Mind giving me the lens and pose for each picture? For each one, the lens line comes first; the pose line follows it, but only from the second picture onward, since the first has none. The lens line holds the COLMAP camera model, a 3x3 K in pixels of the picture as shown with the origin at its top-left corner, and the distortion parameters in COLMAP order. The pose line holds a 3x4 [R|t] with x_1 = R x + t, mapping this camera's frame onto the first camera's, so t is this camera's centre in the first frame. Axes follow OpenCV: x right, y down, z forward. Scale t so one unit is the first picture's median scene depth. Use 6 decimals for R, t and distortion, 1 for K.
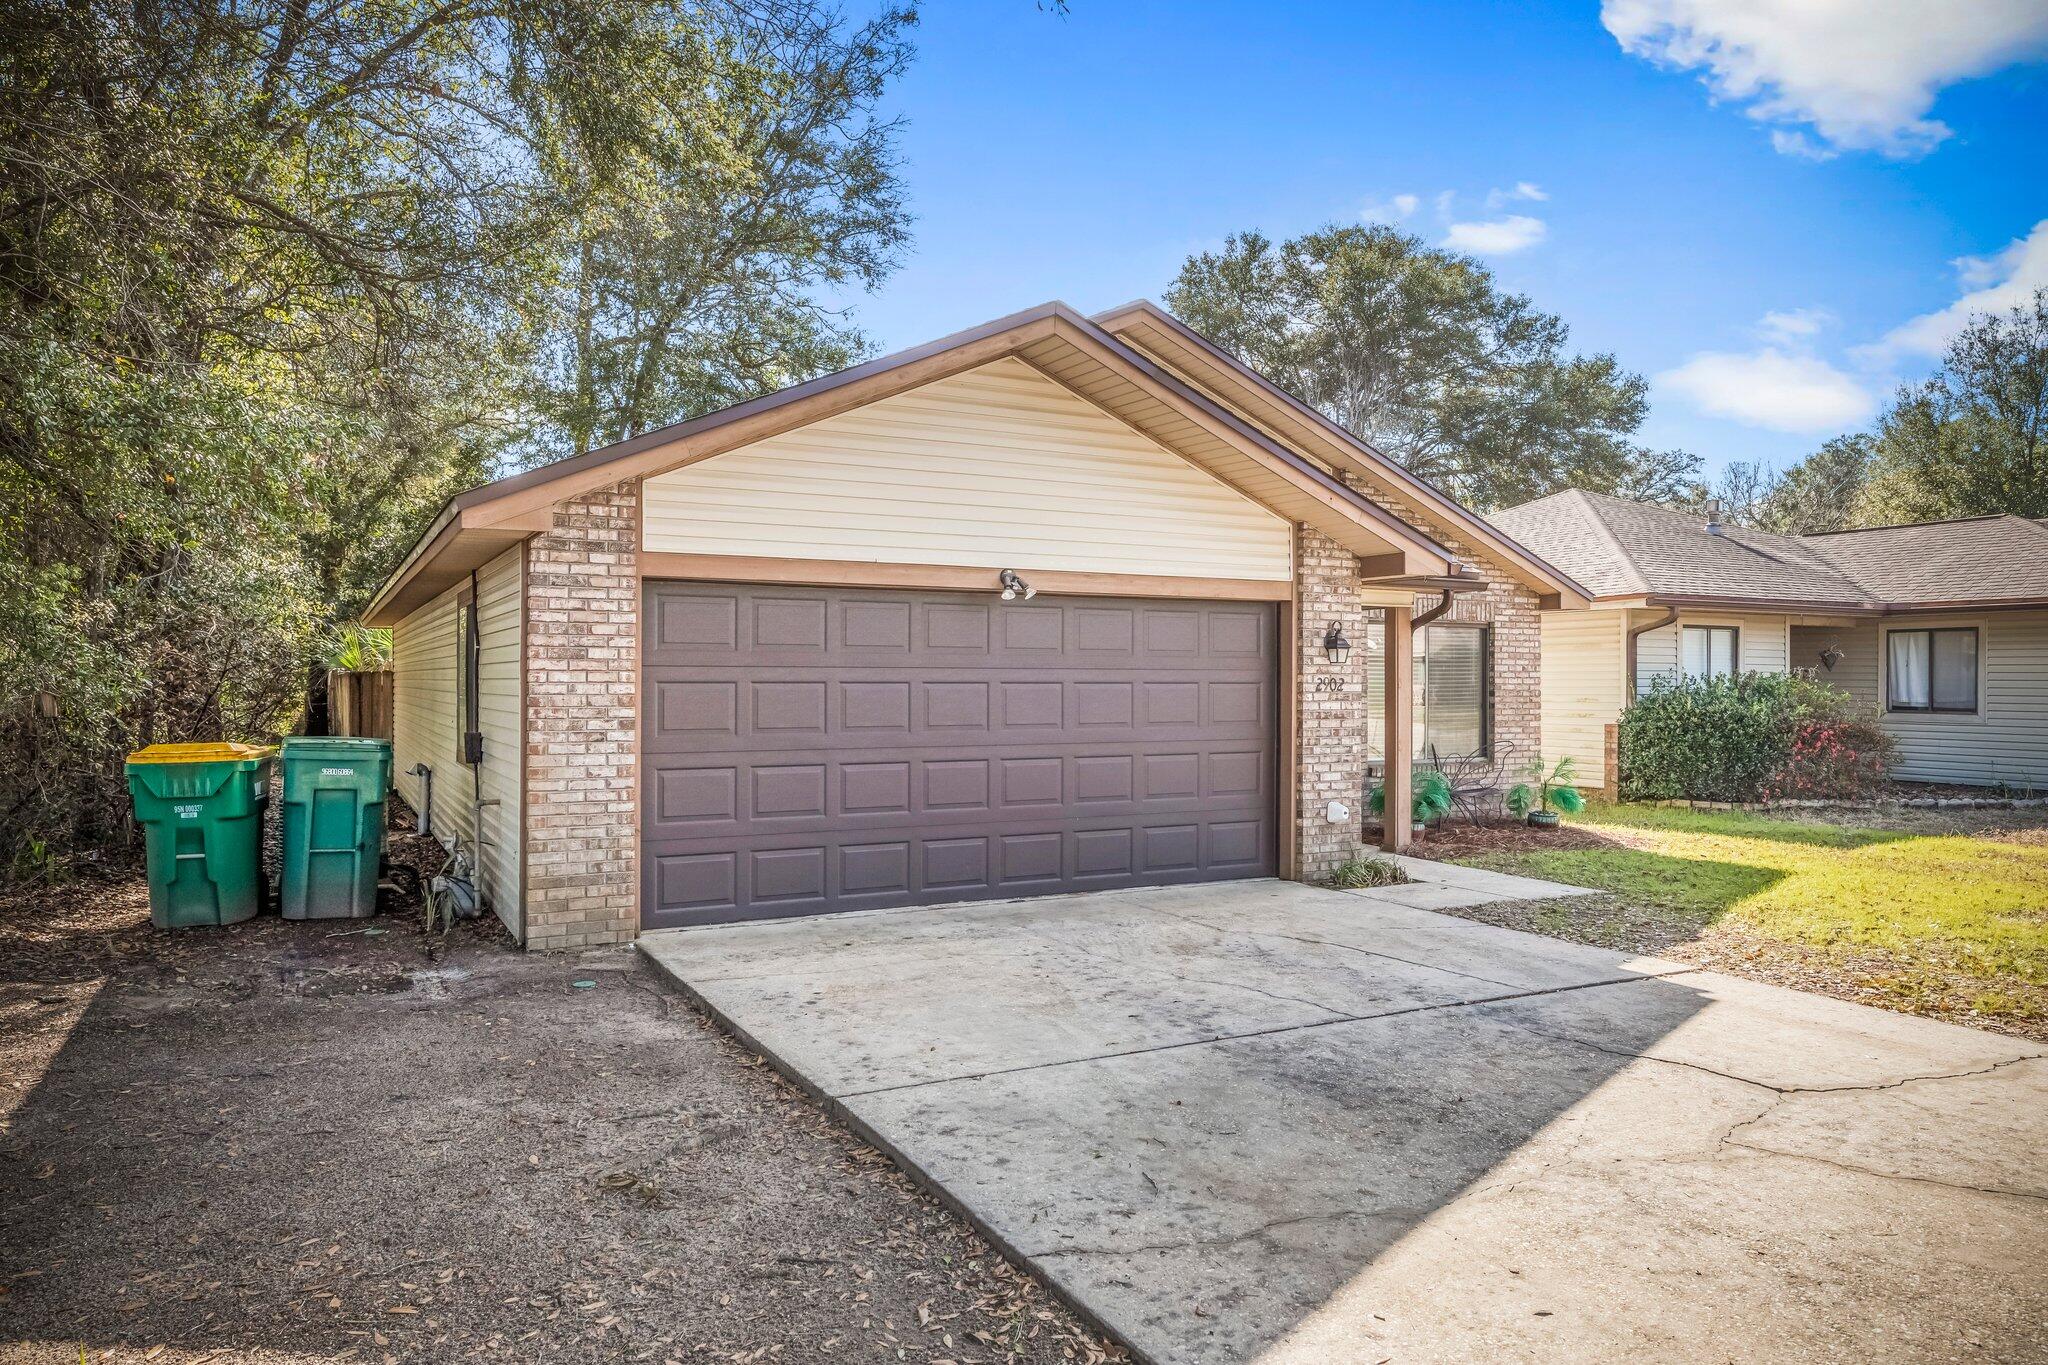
lens RADIAL K [[1324.5, 0, 1017.4], [0, 1324.5, 668.5], [0, 0, 1]] dist [0.003096, 0.004294]
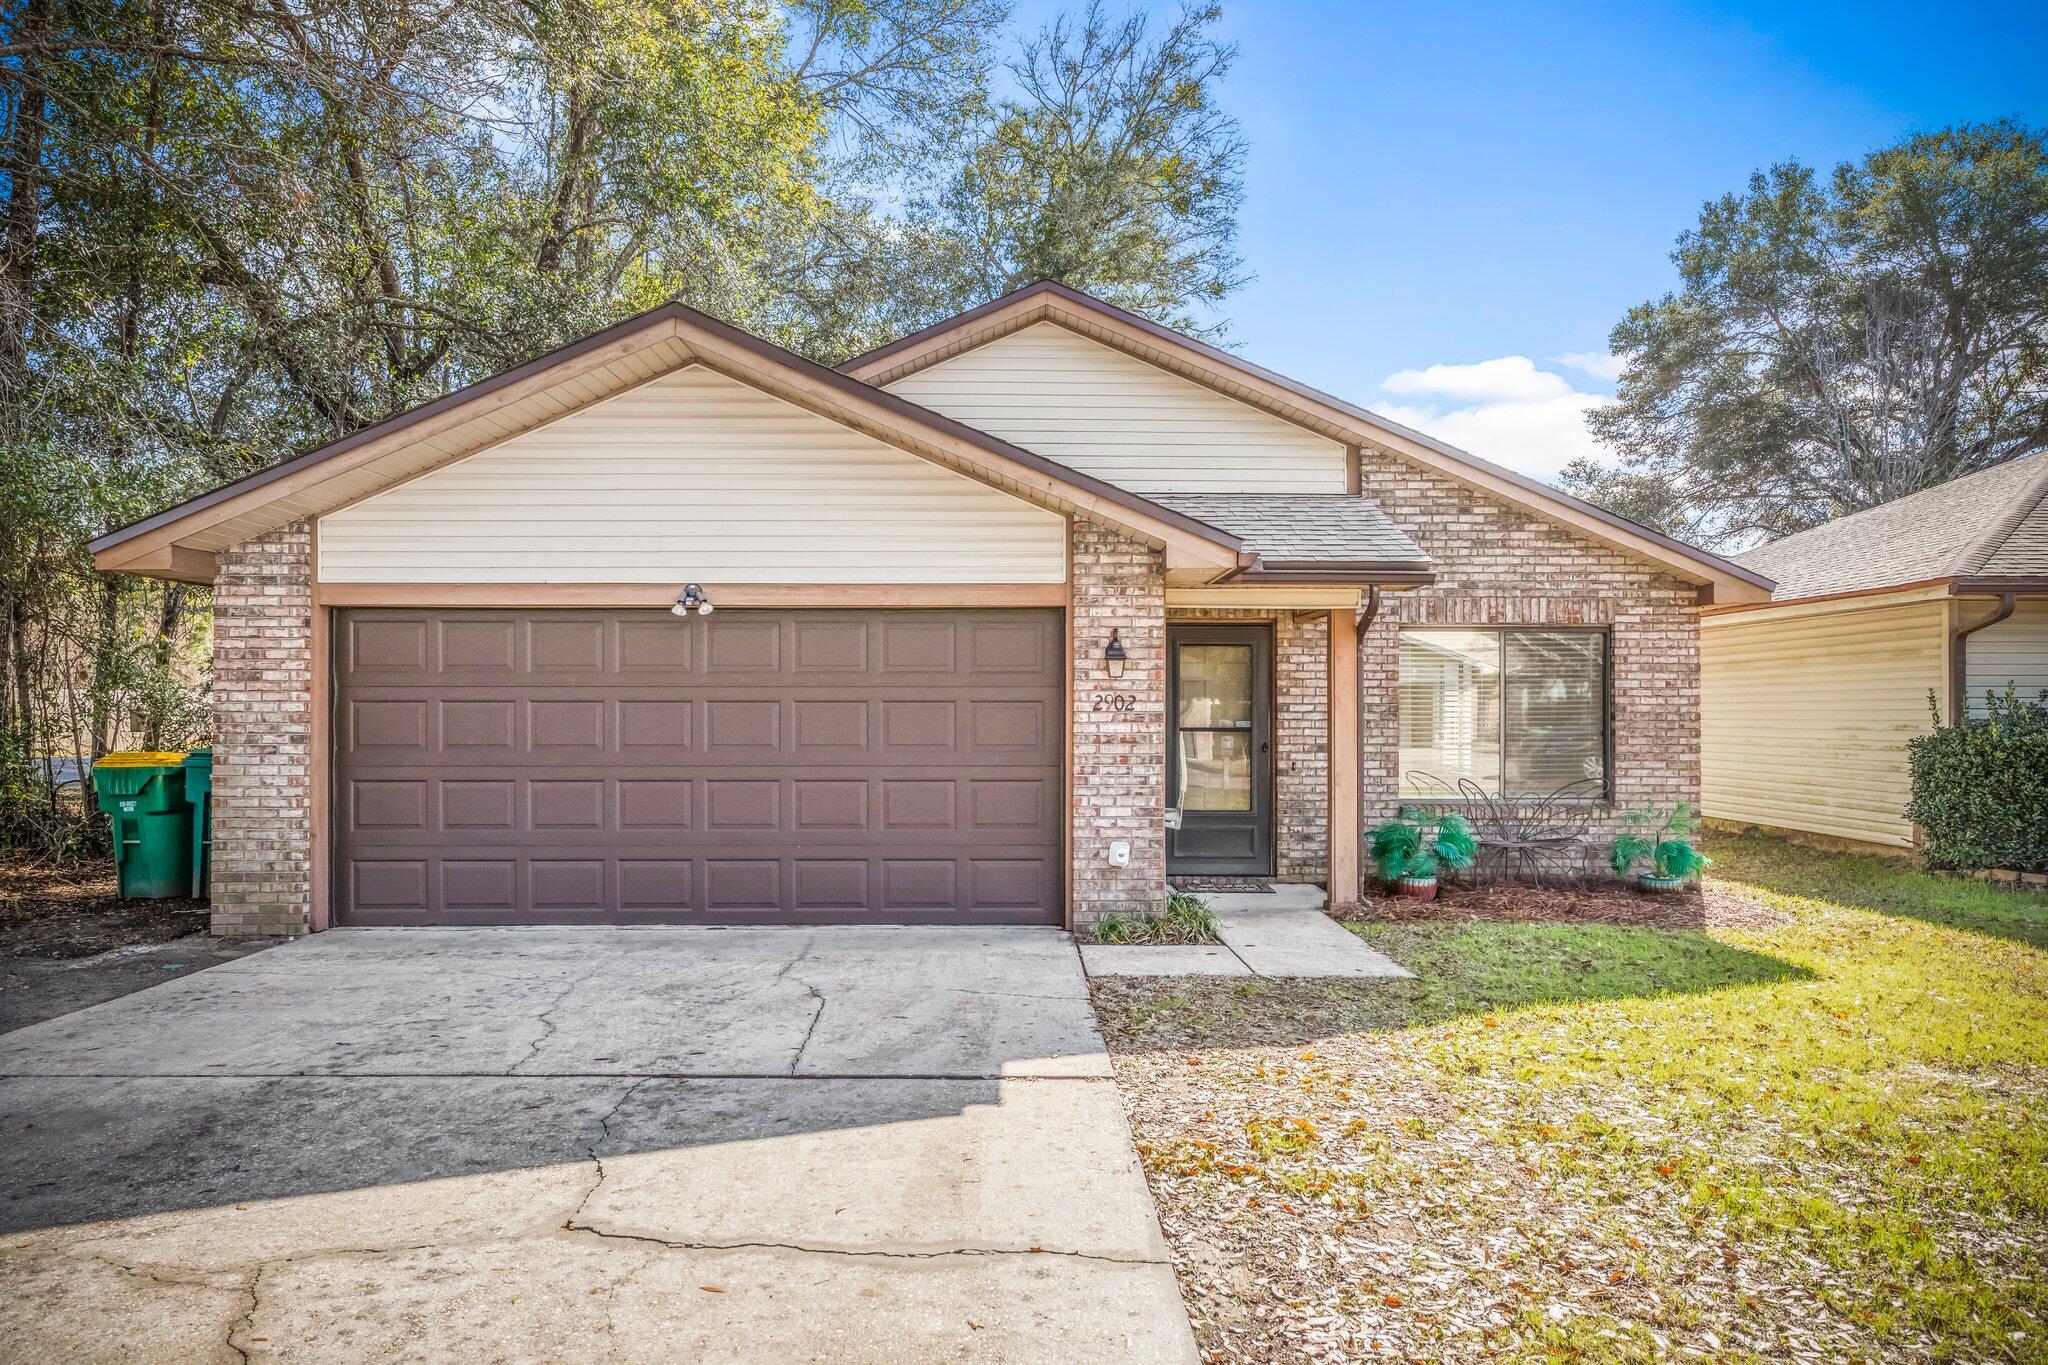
lens RADIAL K [[1322.2, 0, 1020.6], [0, 1322.2, 692.3], [0, 0, 1]] dist [0.004293, 0.002545]
pose [[0.888063, -0.008006, -0.459652, 0.645494], [0.005922, 0.999965, -0.005976, 0.011235], [0.459684, 0.002585, 0.888079, 0.250229]]
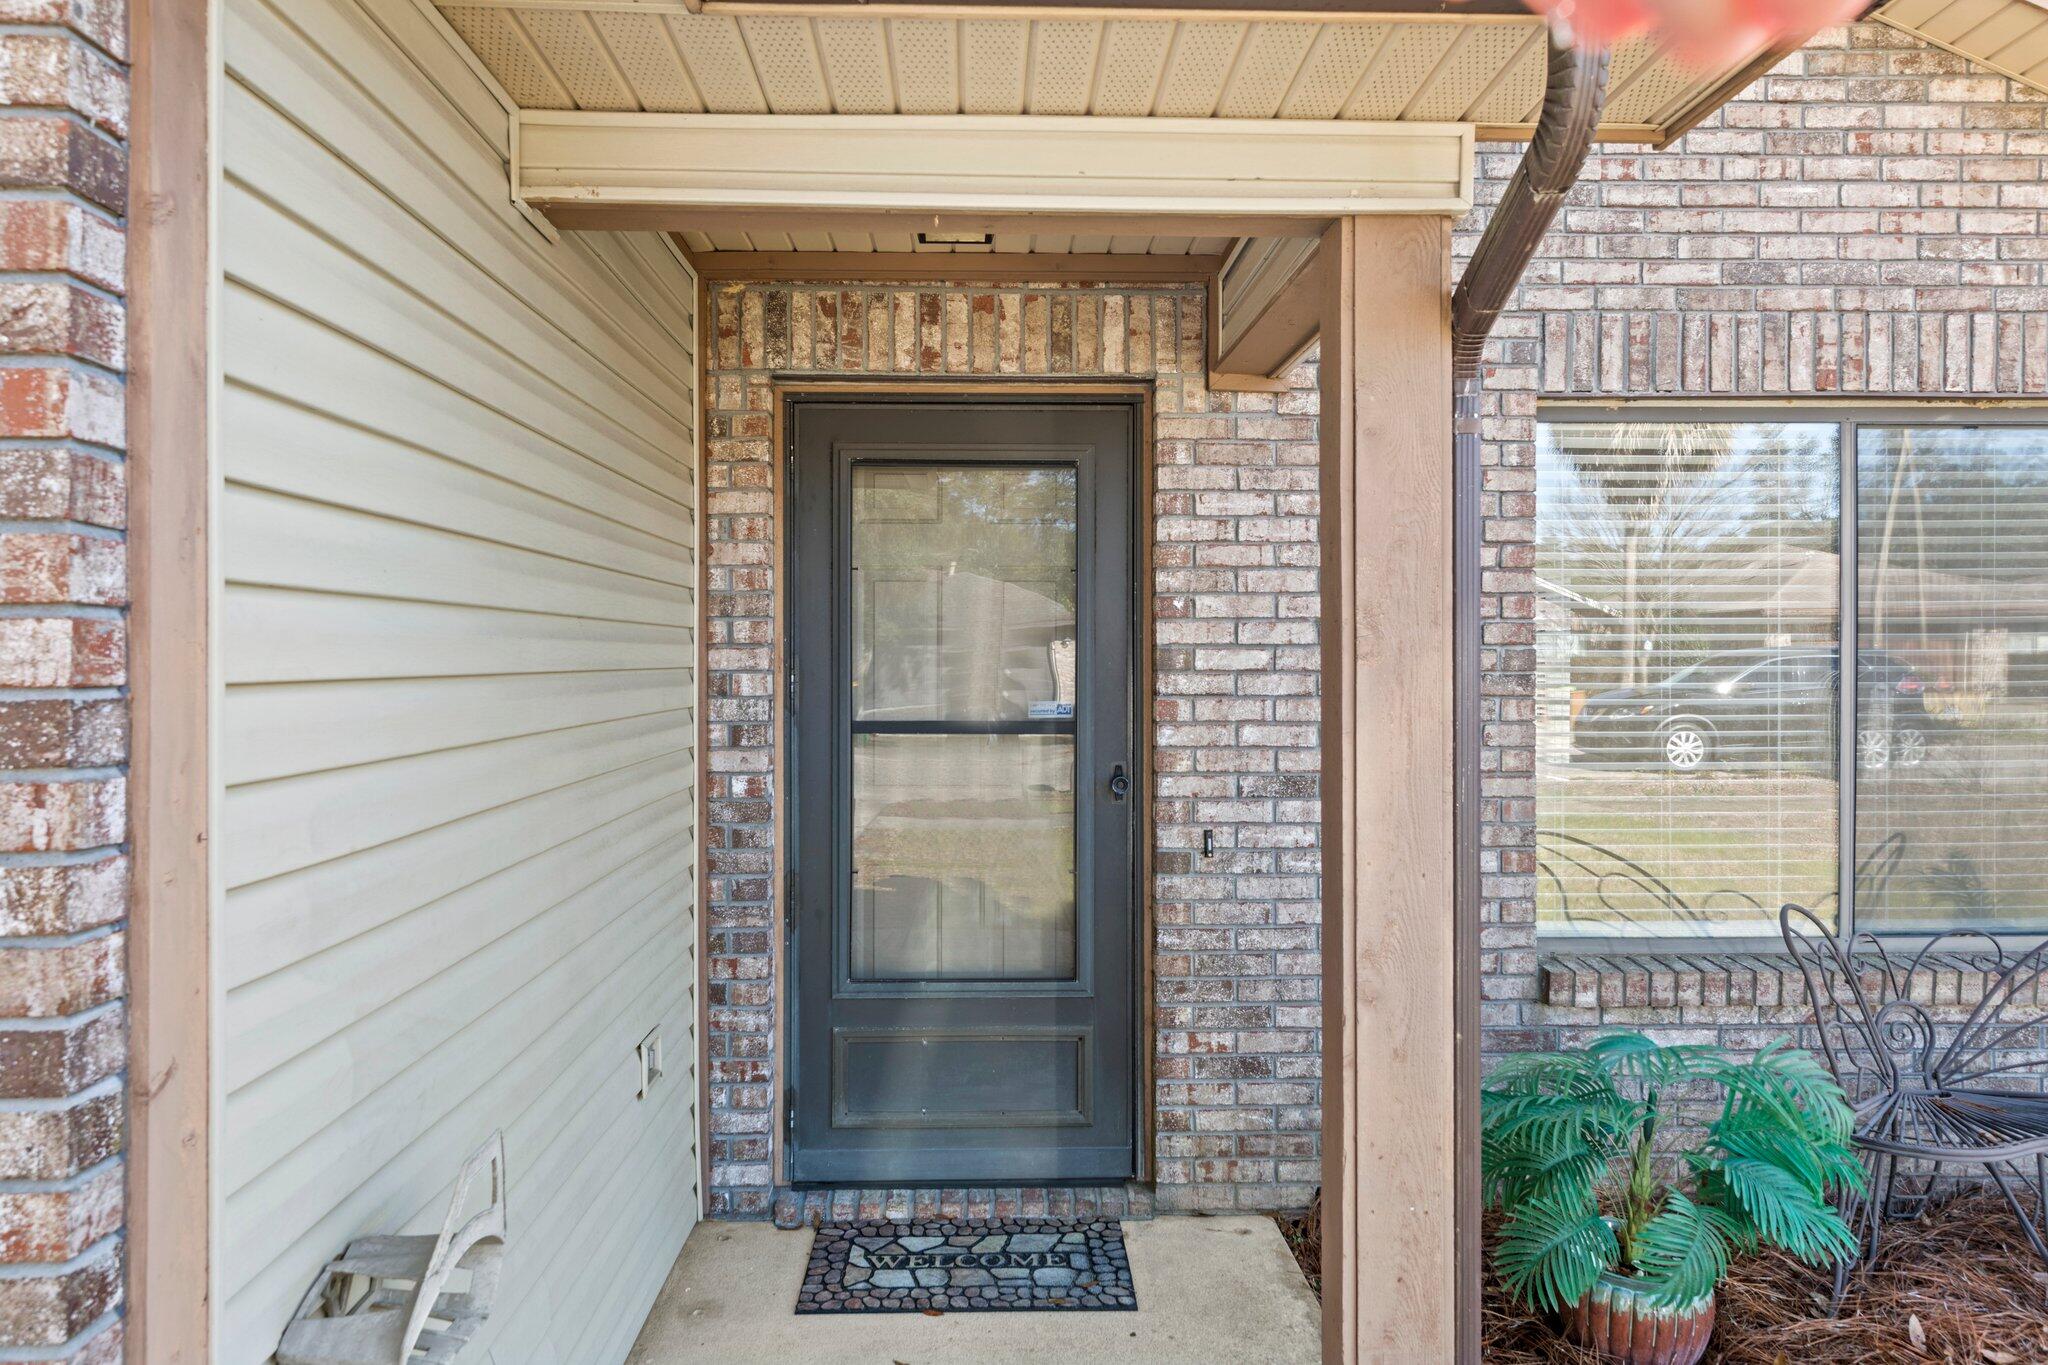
lens RADIAL K [[1324.5, 0, 1017.4], [0, 1324.5, 668.5], [0, 0, 1]] dist [0.003096, 0.004294]
pose [[0.897450, -0.004547, -0.441093, 0.429767], [0.008867, 0.999931, 0.007733, 0.019090], [0.441027, -0.010851, 0.897428, 1.075103]]
